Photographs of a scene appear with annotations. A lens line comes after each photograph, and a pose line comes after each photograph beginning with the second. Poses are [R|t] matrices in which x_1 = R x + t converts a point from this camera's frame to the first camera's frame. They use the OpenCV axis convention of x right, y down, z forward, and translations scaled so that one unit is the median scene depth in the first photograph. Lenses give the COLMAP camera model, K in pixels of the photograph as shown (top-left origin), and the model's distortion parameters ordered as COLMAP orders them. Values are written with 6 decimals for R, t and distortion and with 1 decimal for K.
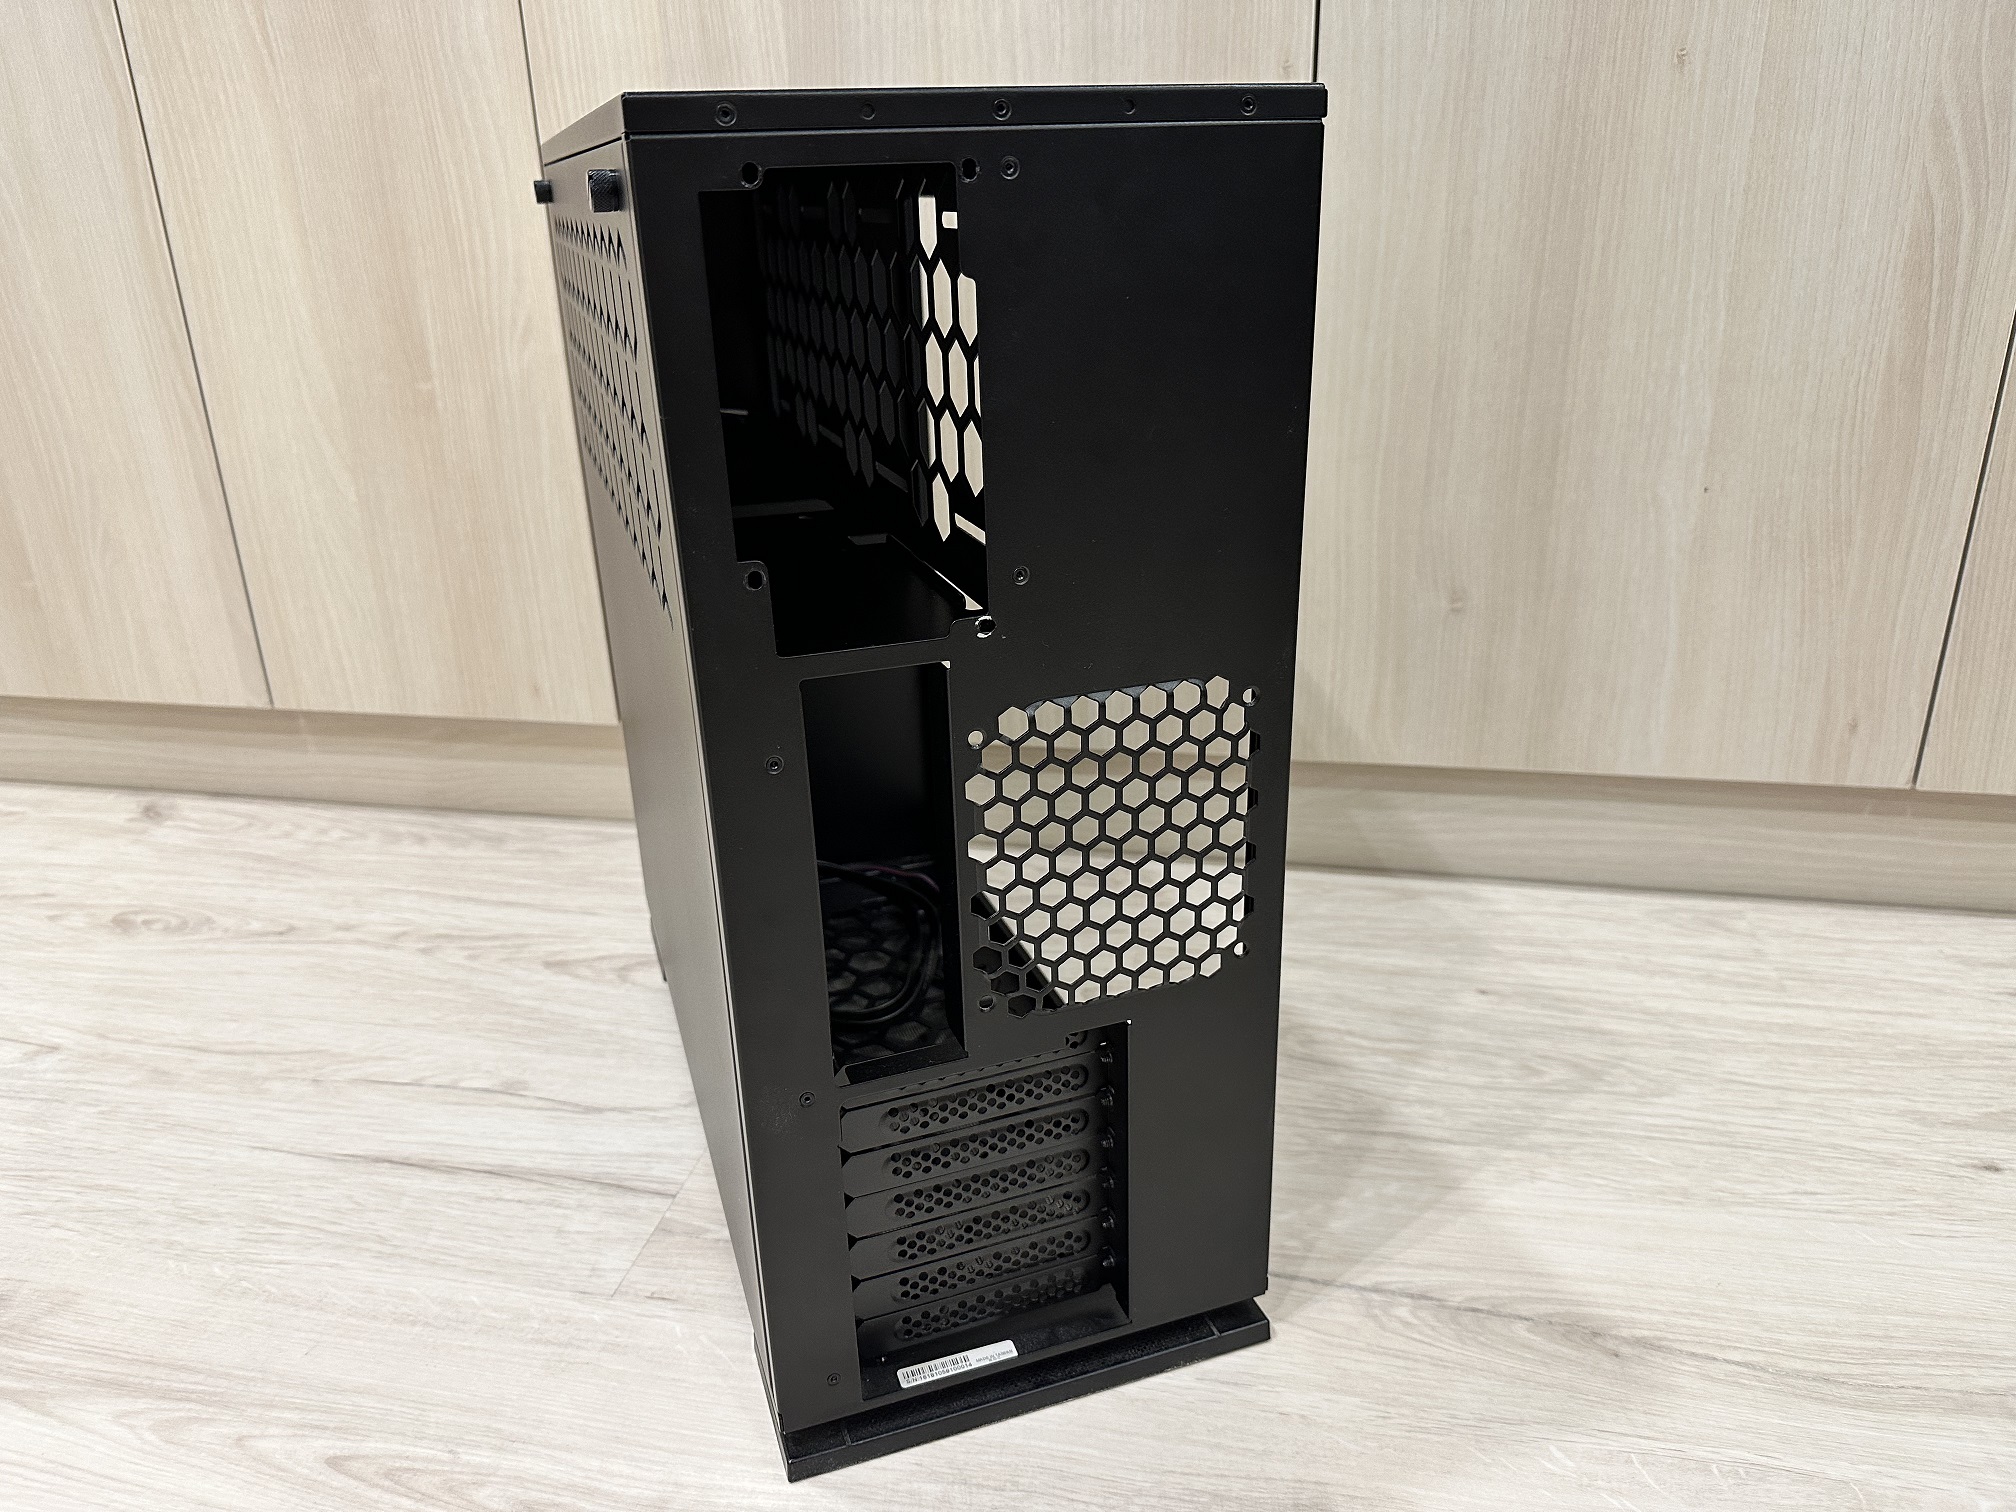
lens RADIAL K [[1458.3, 0, 1003.2], [0, 1458.3, 765.8], [0, 0, 1]] dist [-0.016861, -0.001910]
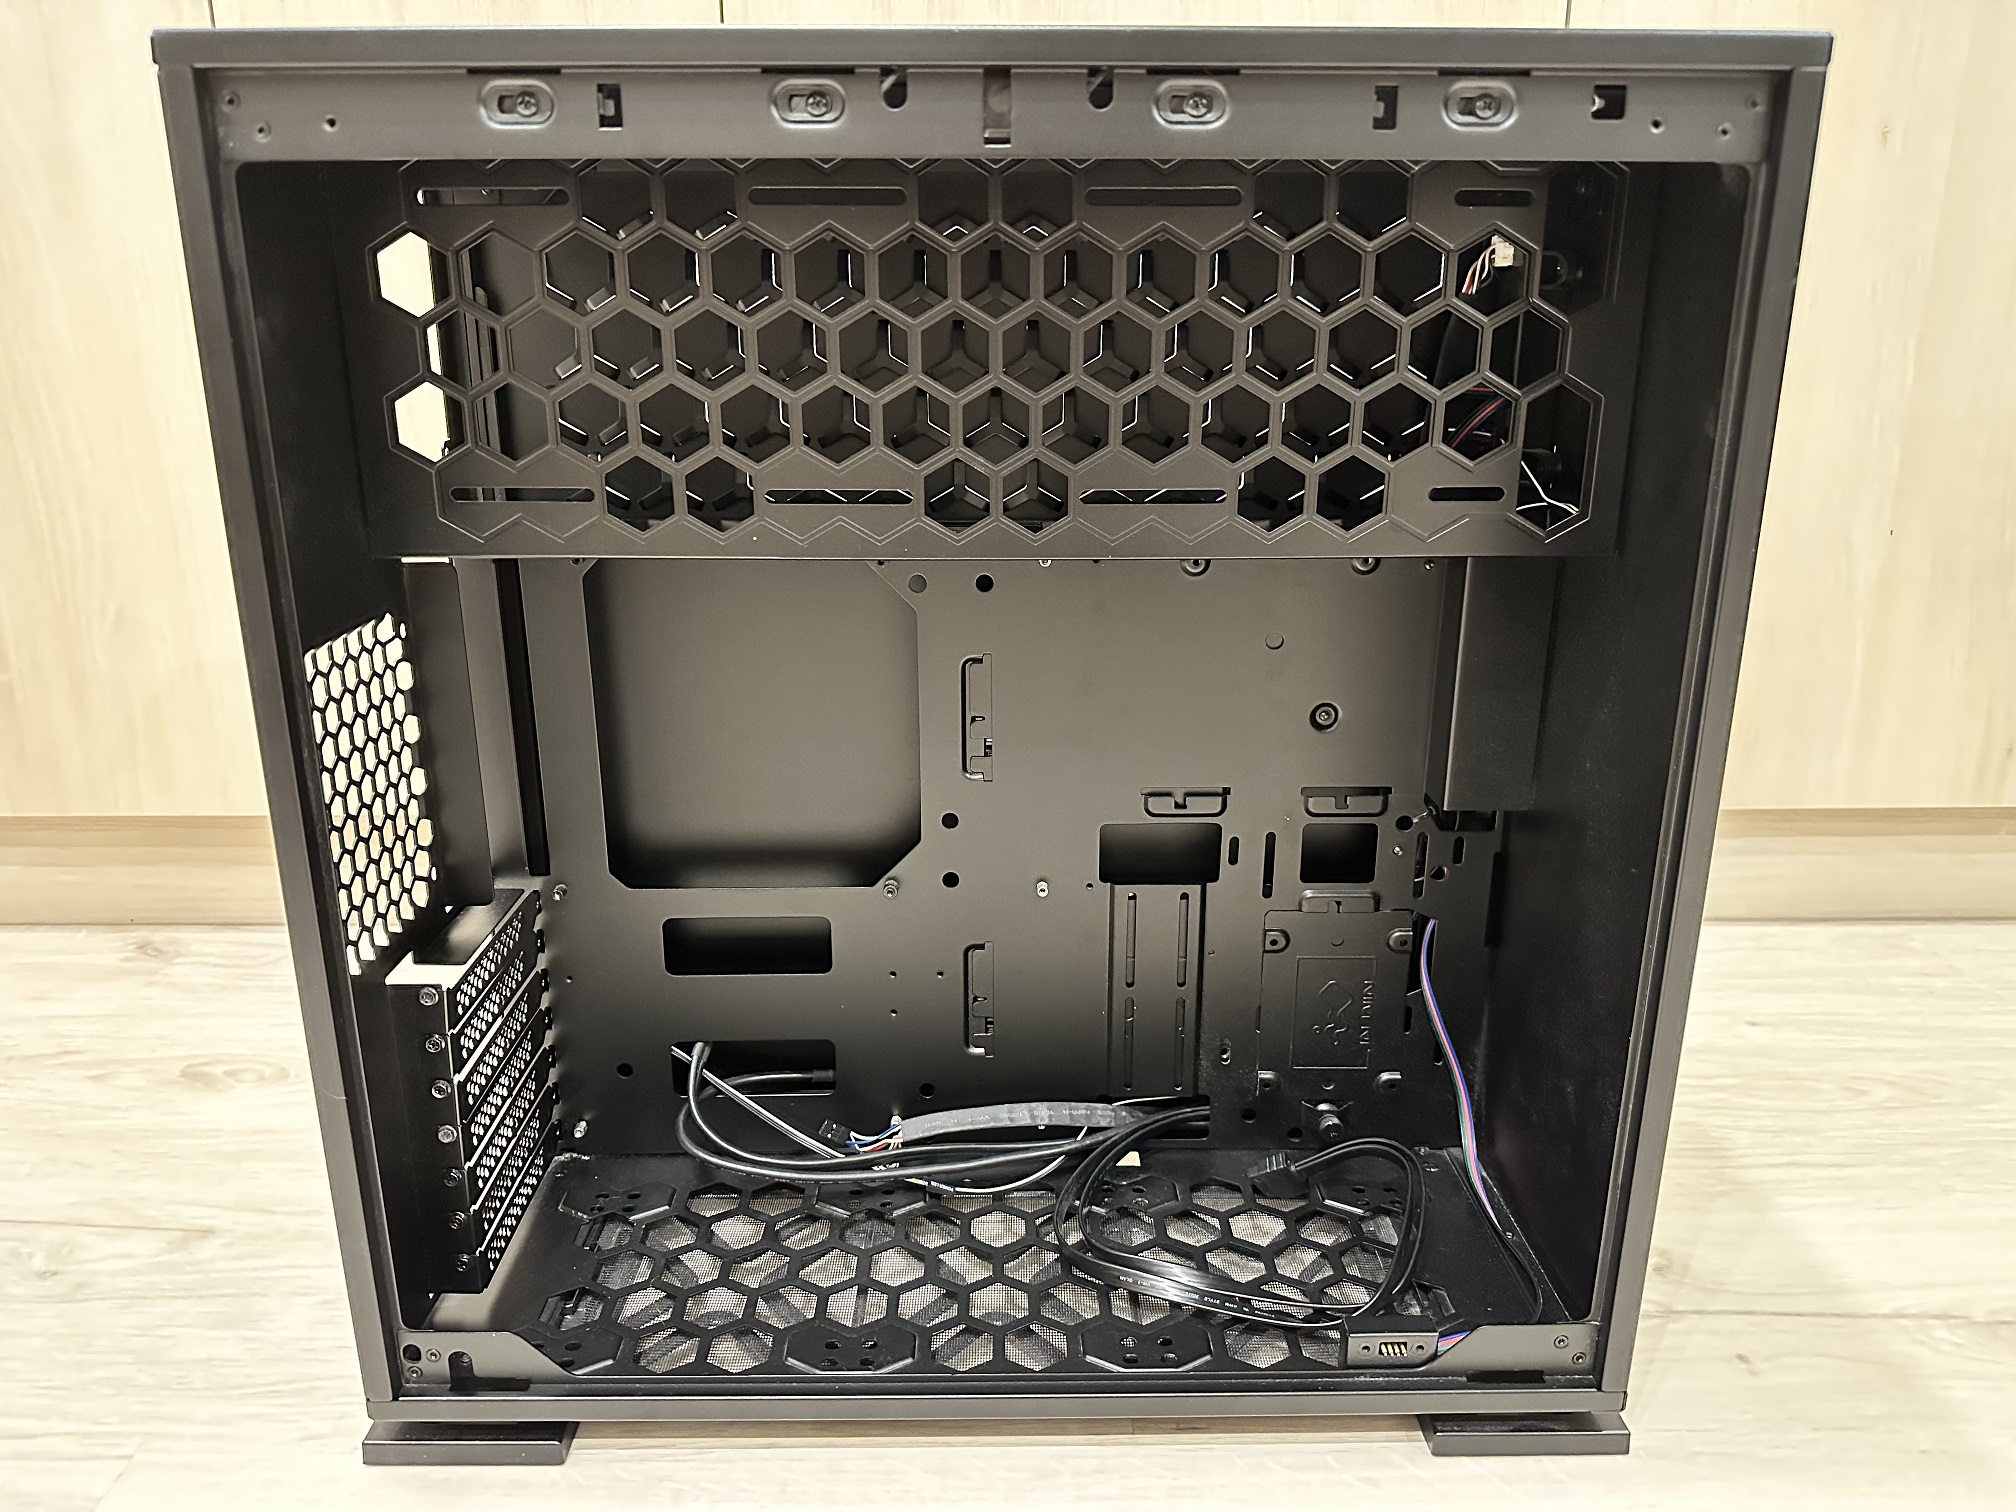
lens RADIAL K [[1458.3, 0, 1007.8], [0, 1458.3, 752.4], [0, 0, 1]] dist [-0.016861, -0.001910]
pose [[0.976464, -0.036037, 0.212650, -0.384166], [0.056263, 0.994366, -0.089839, 0.030329], [-0.208214, 0.099689, 0.972990, 0.112402]]
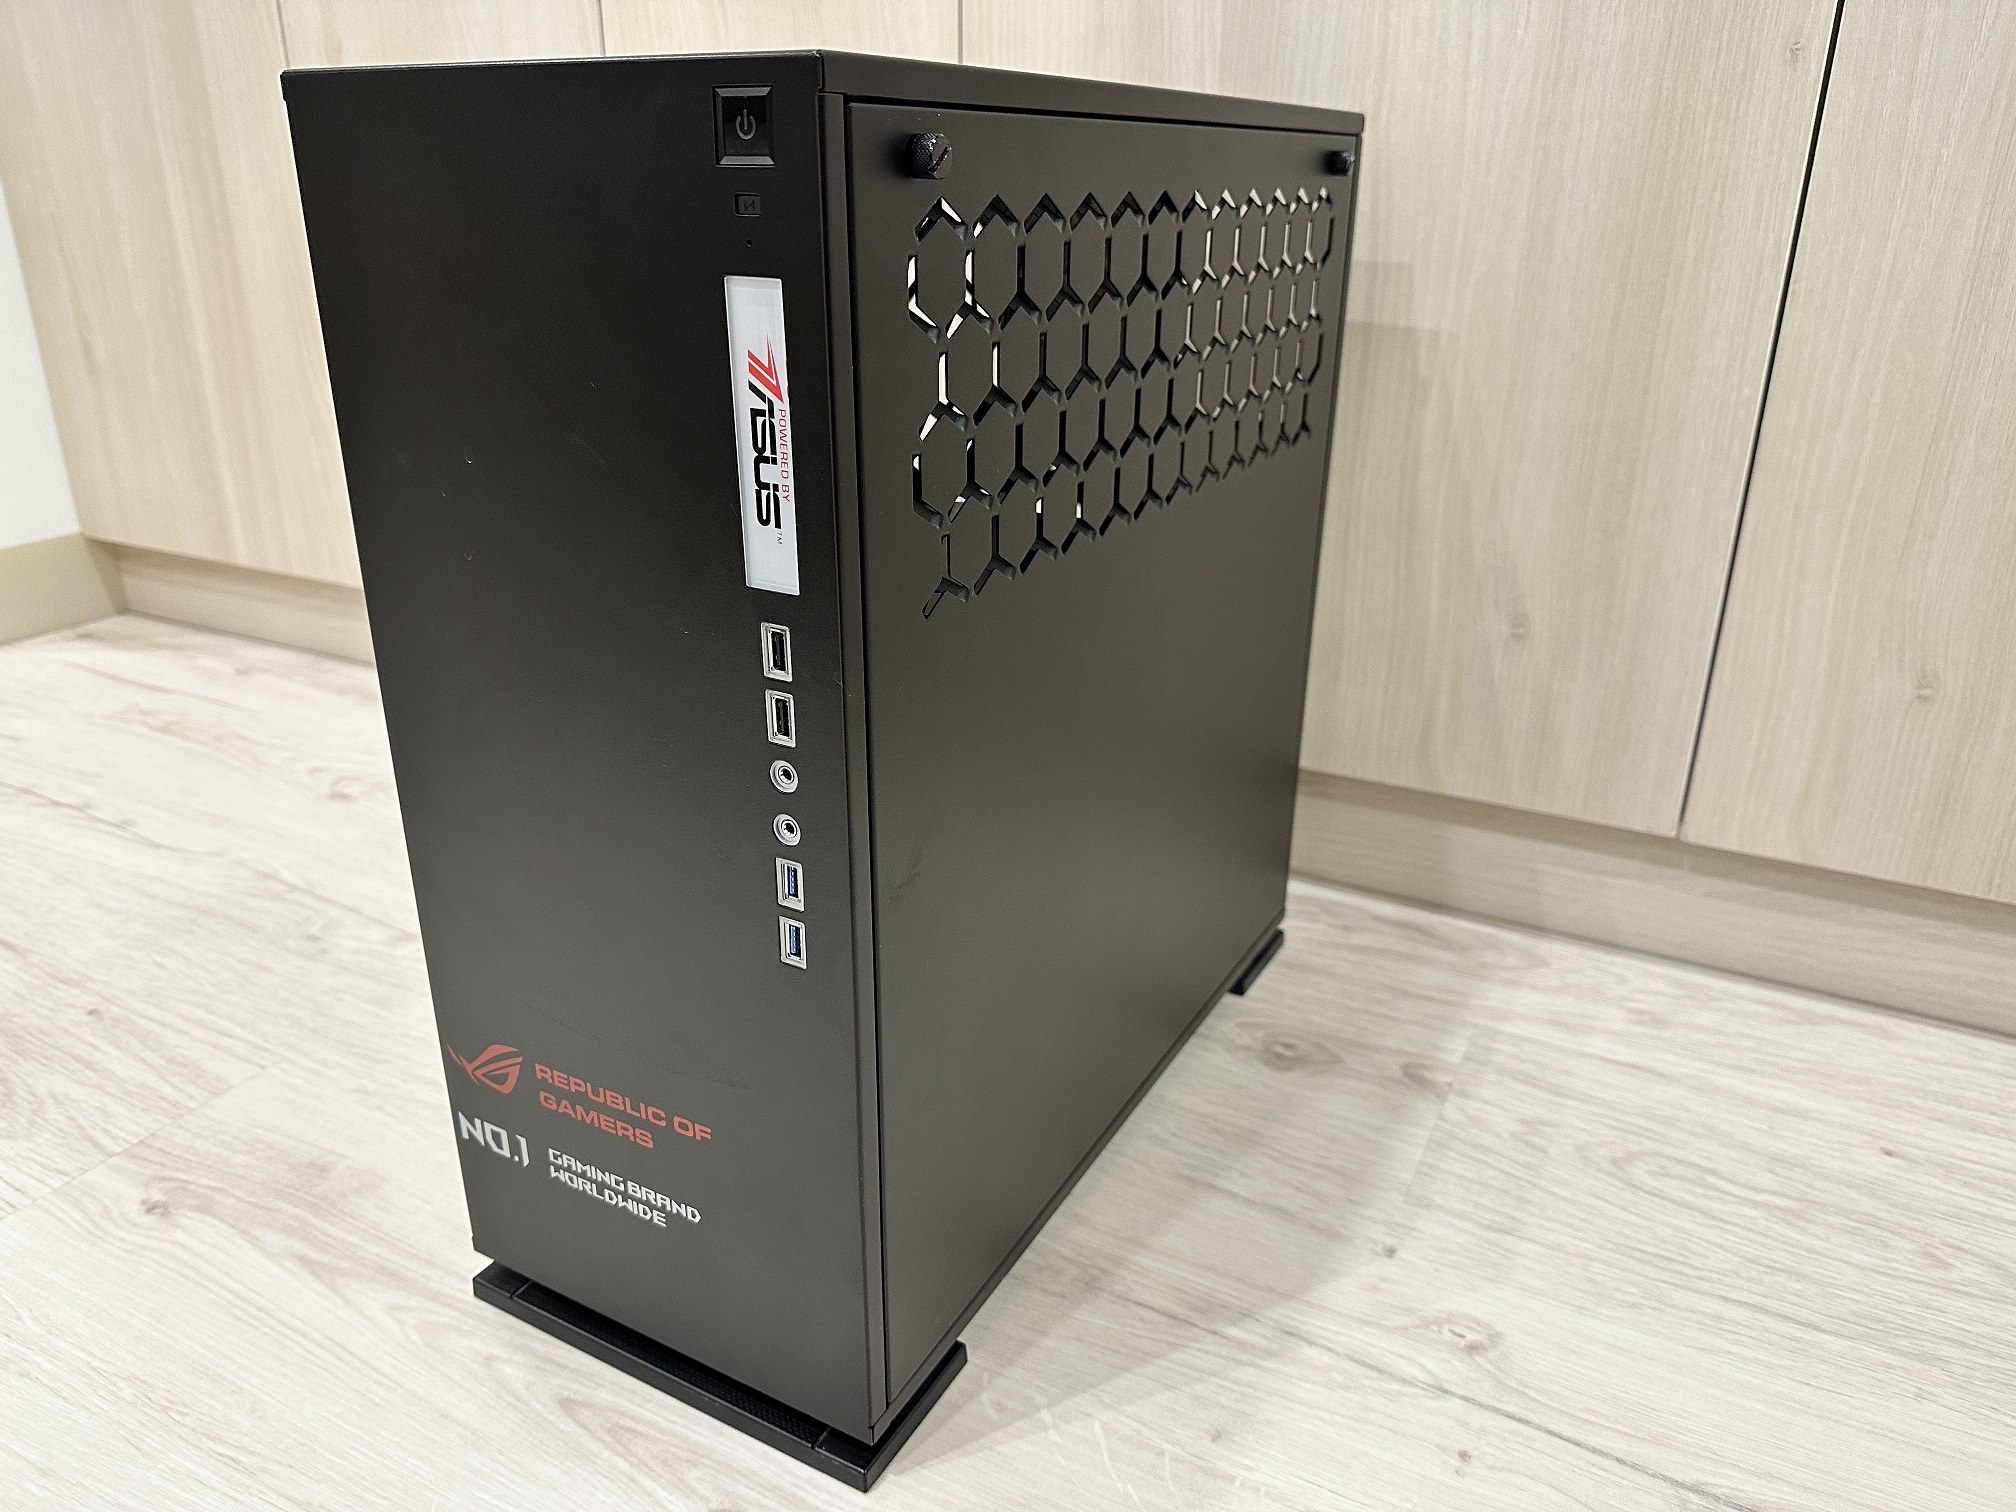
lens RADIAL K [[1458.3, 0, 1007.9], [0, 1458.3, 759.7], [0, 0, 1]] dist [-0.016861, -0.001910]
pose [[0.959937, 0.137328, -0.244257, 0.013400], [-0.135869, 0.990462, 0.022898, -0.020192], [0.245072, 0.011206, 0.969440, 0.057941]]
